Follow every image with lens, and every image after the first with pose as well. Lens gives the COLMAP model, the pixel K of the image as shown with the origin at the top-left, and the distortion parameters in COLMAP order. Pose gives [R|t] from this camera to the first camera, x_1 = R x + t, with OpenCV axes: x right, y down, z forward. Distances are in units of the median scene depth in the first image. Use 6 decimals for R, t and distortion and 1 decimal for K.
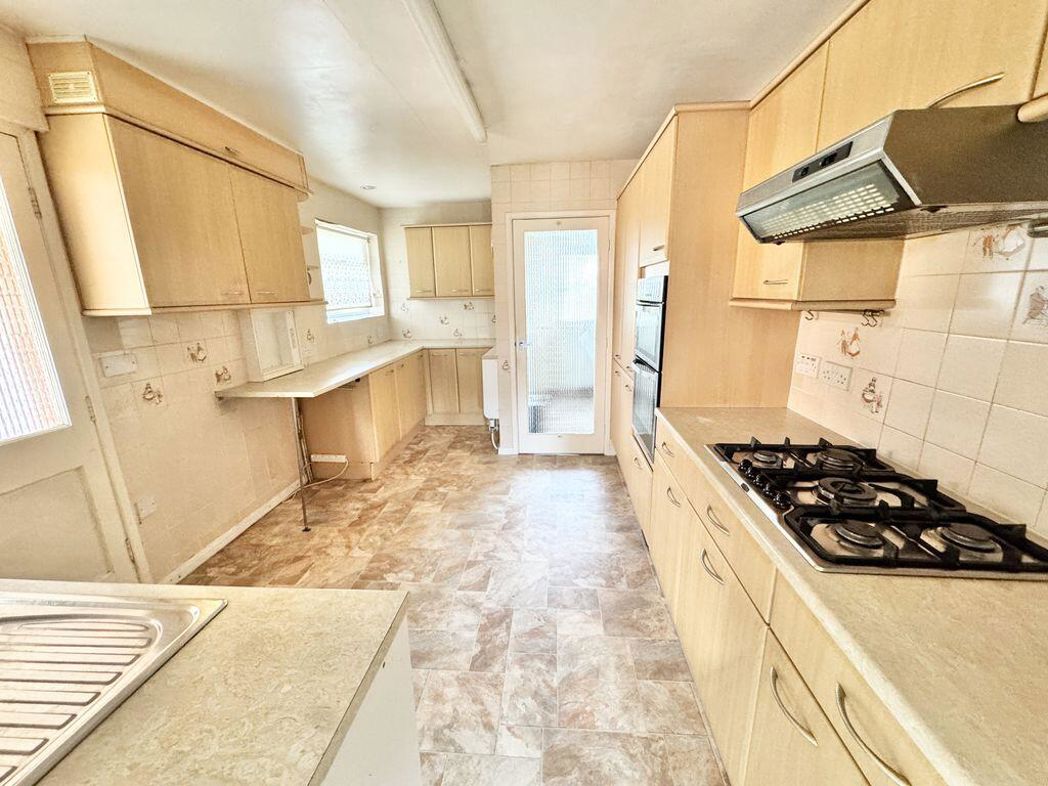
lens RADIAL K [[416.5, 0, 525.3], [0, 416.5, 393.8], [0, 0, 1]] dist [-0.003161, -0.000427]
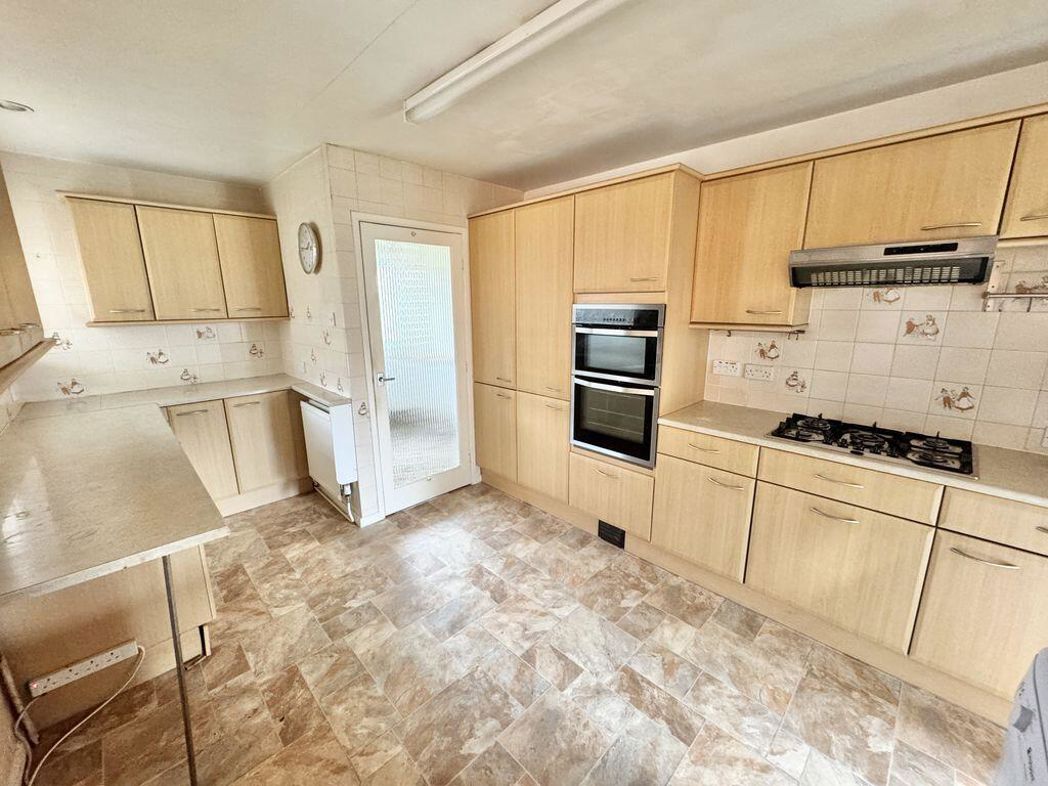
lens RADIAL K [[416.5, 0, 525.3], [0, 416.5, 393.8], [0, 0, 1]] dist [-0.003161, -0.000427]
pose [[0.657610, -0.146002, 0.739075, -0.513360], [0.171760, 0.984260, 0.041610, -0.095903], [-0.733517, 0.099581, 0.672336, 0.332223]]
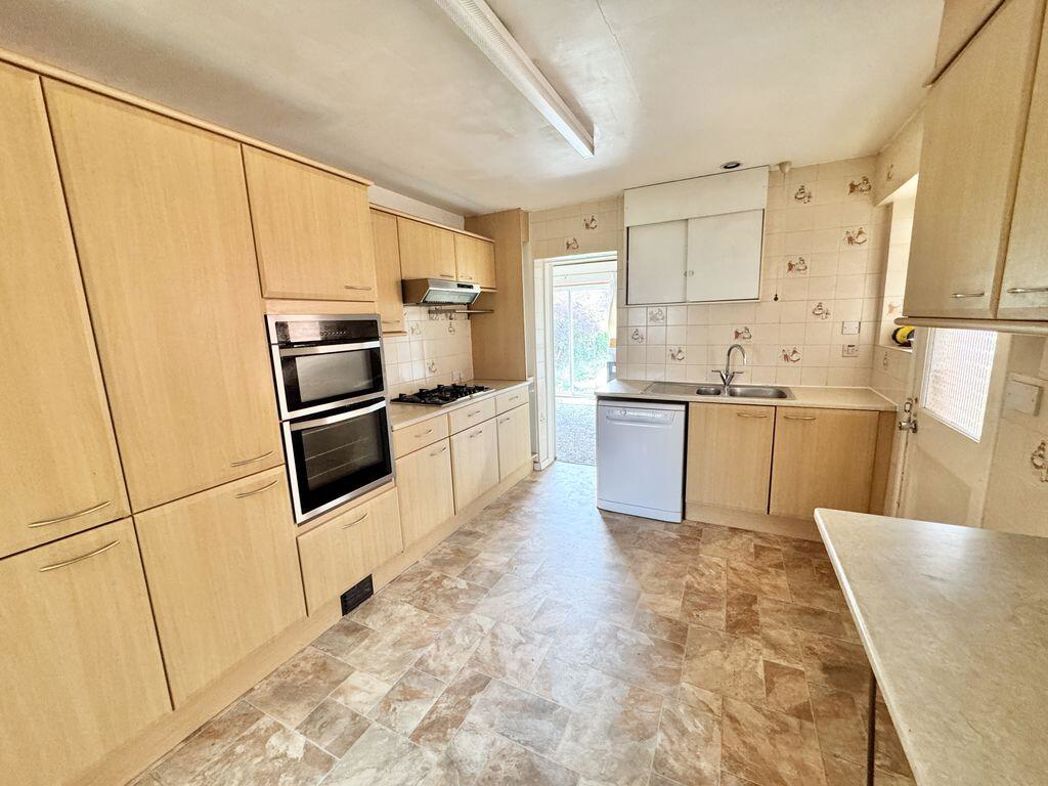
lens RADIAL K [[416.5, 0, 525.3], [0, 416.5, 393.8], [0, 0, 1]] dist [-0.003161, -0.000427]
pose [[-0.924315, -0.012176, 0.381436, -0.316955], [0.143613, 0.914923, 0.377215, -0.291227], [-0.353578, 0.403444, -0.843929, 1.220453]]
